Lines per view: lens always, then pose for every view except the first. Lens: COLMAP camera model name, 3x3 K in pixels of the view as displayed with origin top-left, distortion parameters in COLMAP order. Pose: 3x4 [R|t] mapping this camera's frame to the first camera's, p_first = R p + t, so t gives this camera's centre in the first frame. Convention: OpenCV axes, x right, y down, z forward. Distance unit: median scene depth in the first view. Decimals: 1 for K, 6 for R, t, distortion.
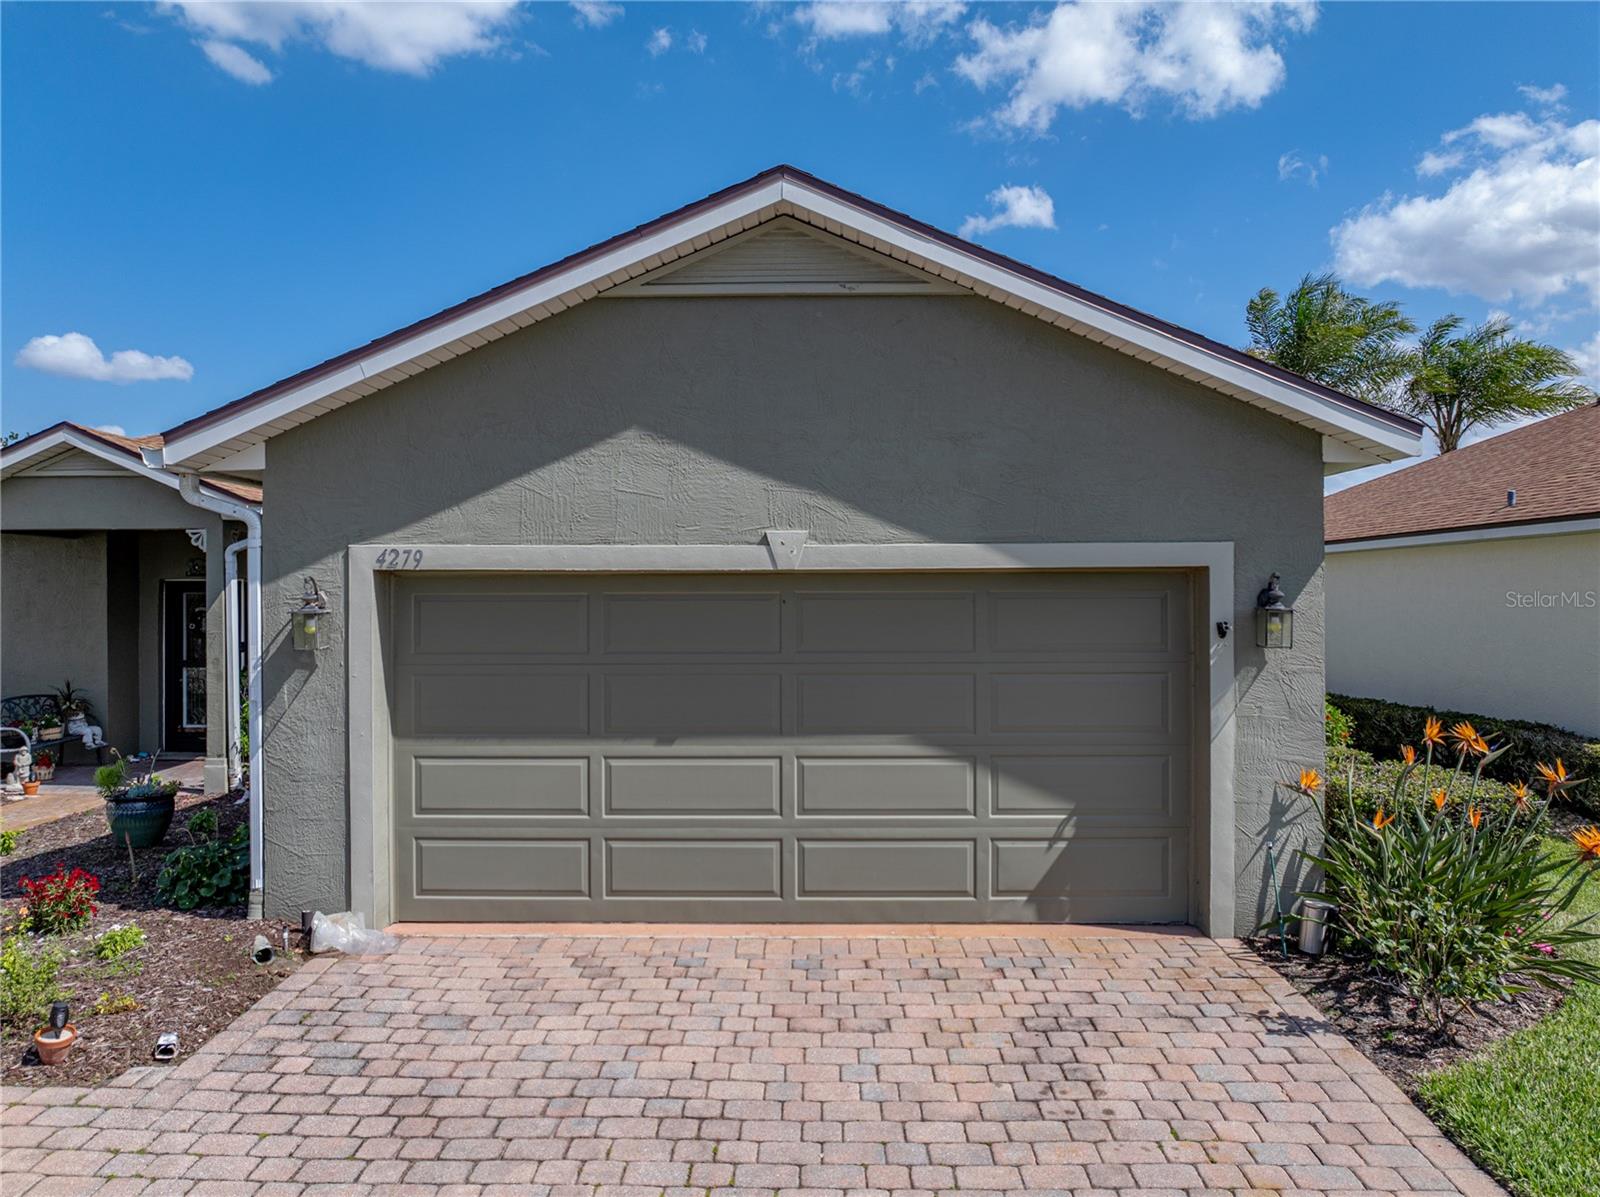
lens RADIAL K [[1135.3, 0, 804.0], [0, 1135.3, 604.9], [0, 0, 1]] dist [-0.025897, 0.014318]
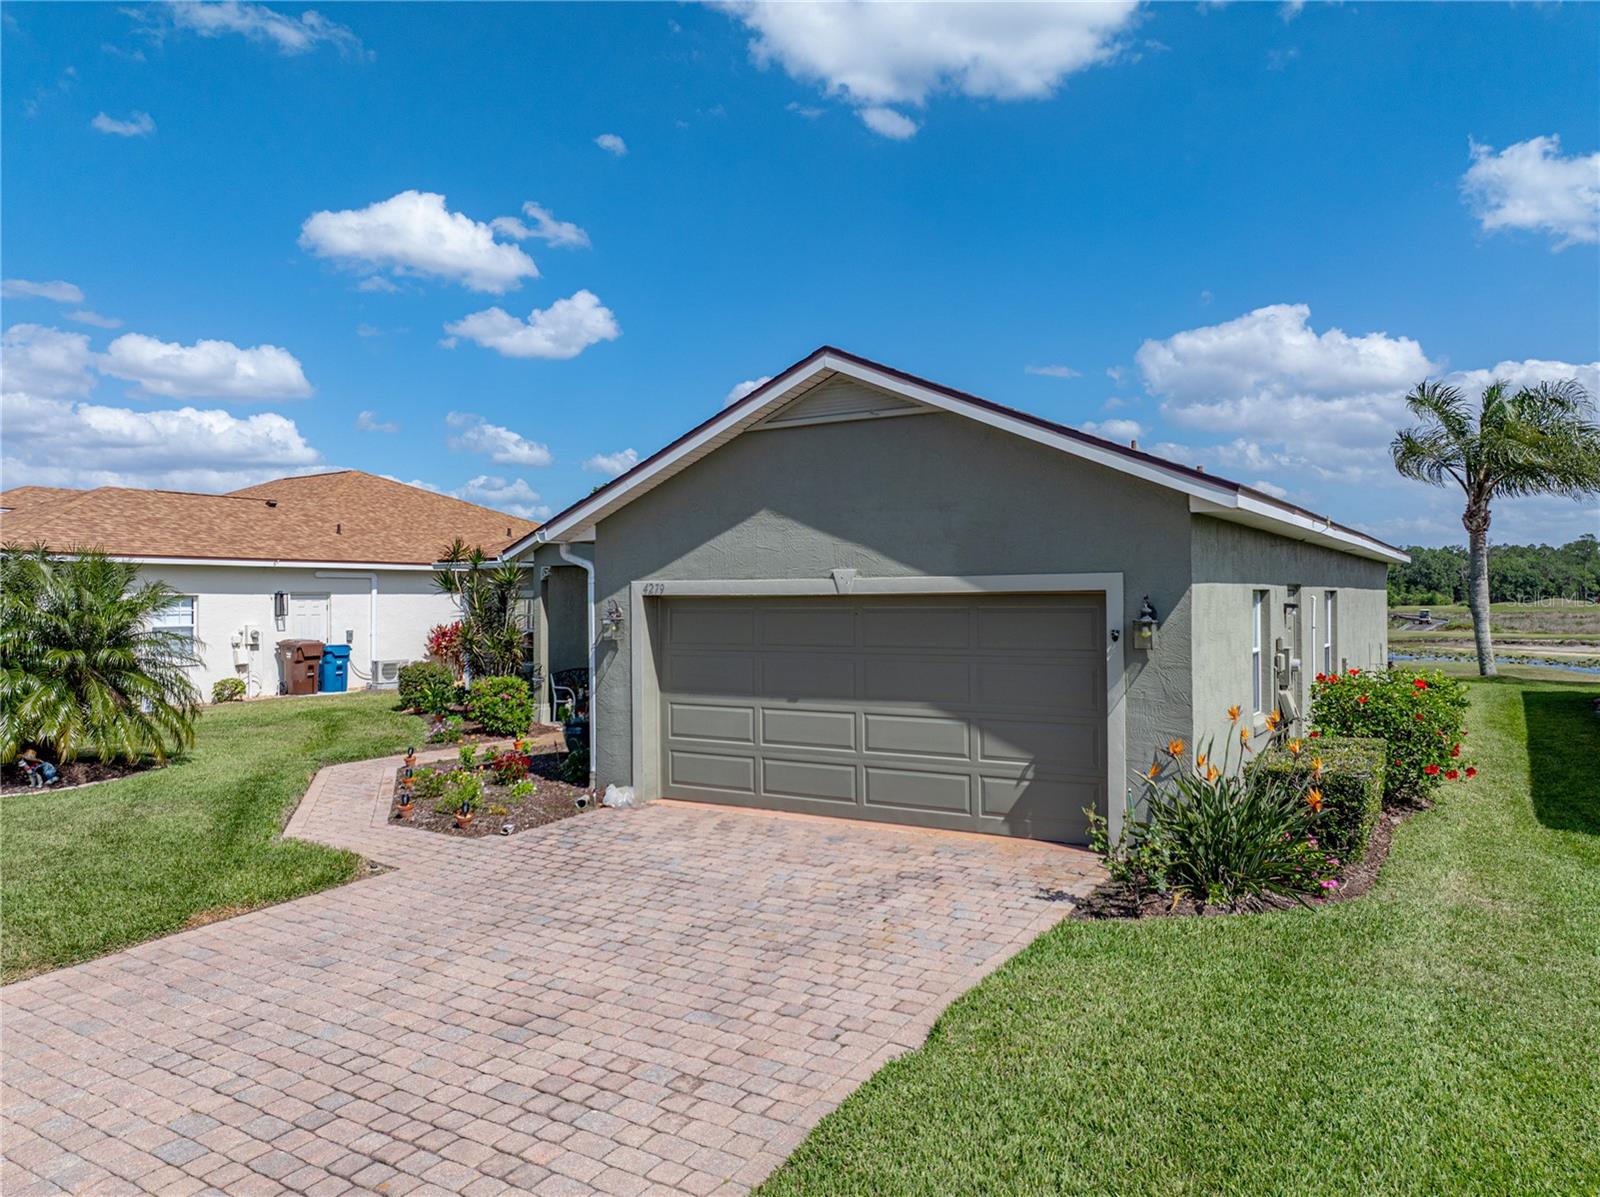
lens RADIAL K [[1135.3, 0, 805.2], [0, 1135.3, 588.9], [0, 0, 1]] dist [-0.025897, 0.014318]
pose [[0.854354, -0.008872, -0.519615, 0.733184], [0.001782, 0.999898, -0.014143, -0.014928], [0.519688, 0.011157, 0.854283, -0.372972]]
